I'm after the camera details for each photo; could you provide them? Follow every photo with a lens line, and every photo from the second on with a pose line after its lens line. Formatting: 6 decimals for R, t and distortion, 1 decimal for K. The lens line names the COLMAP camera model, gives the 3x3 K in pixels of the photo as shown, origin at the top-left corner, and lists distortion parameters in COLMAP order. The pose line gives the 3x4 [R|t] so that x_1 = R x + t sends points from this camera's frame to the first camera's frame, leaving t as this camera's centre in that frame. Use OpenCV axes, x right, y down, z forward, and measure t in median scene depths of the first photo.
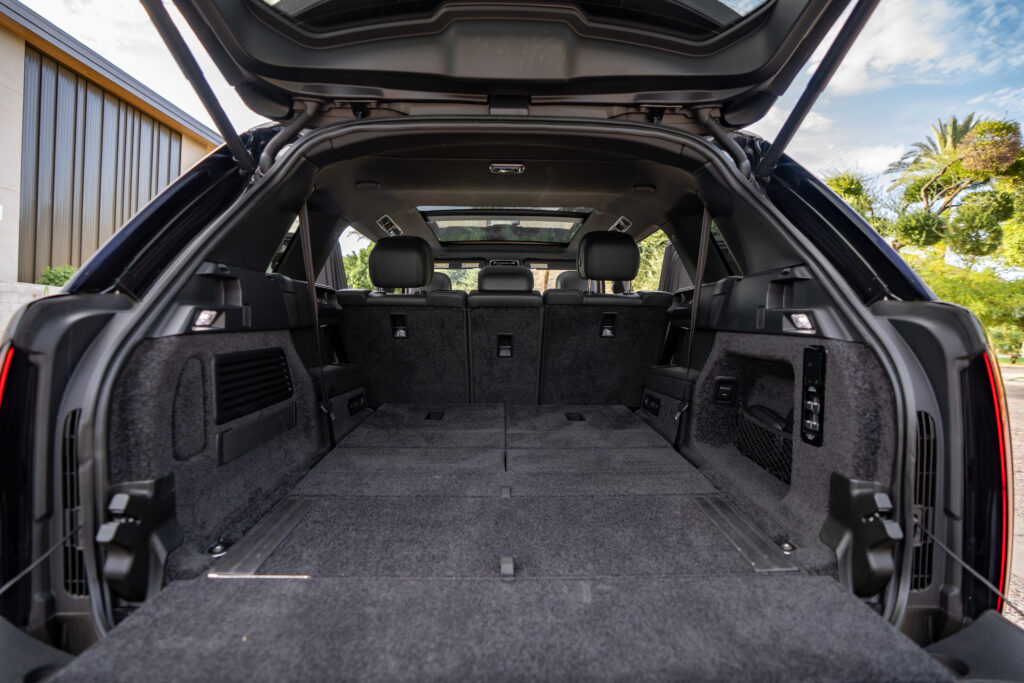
lens RADIAL K [[495.2, 0, 511.7], [0, 495.2, 324.2], [0, 0, 1]] dist [-0.050614, -0.000094]
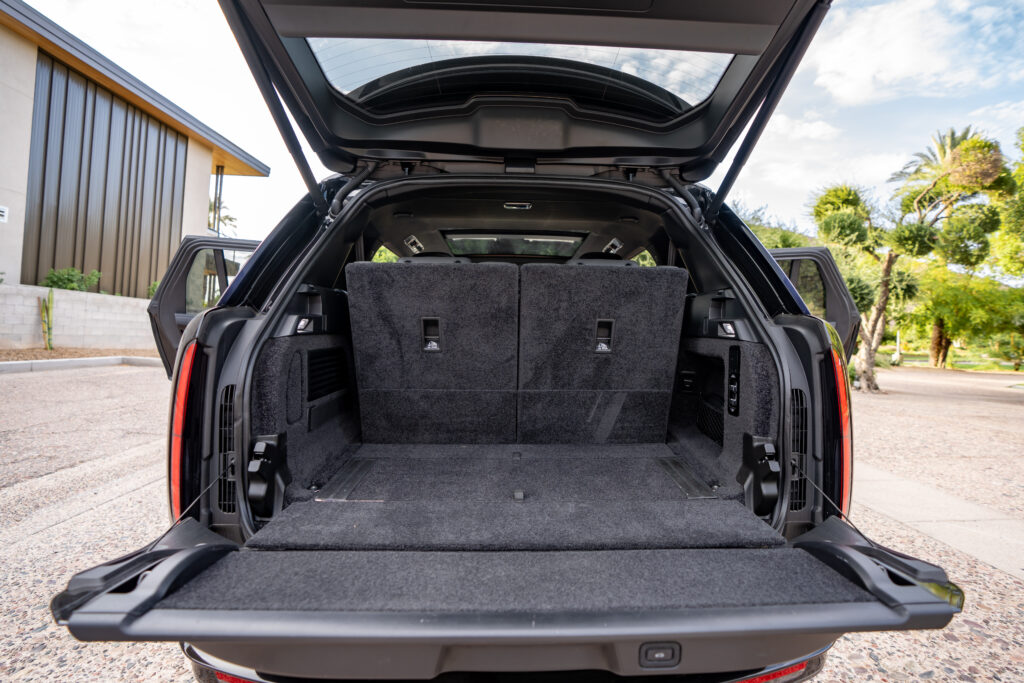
lens RADIAL K [[495.2, 0, 511.7], [0, 495.2, 324.2], [0, 0, 1]] dist [-0.050614, -0.000094]
pose [[0.999916, 0.004577, -0.012106, -0.012674], [-0.004715, 0.999924, -0.011386, 0.000824], [0.012053, 0.011442, 0.999862, -0.392386]]
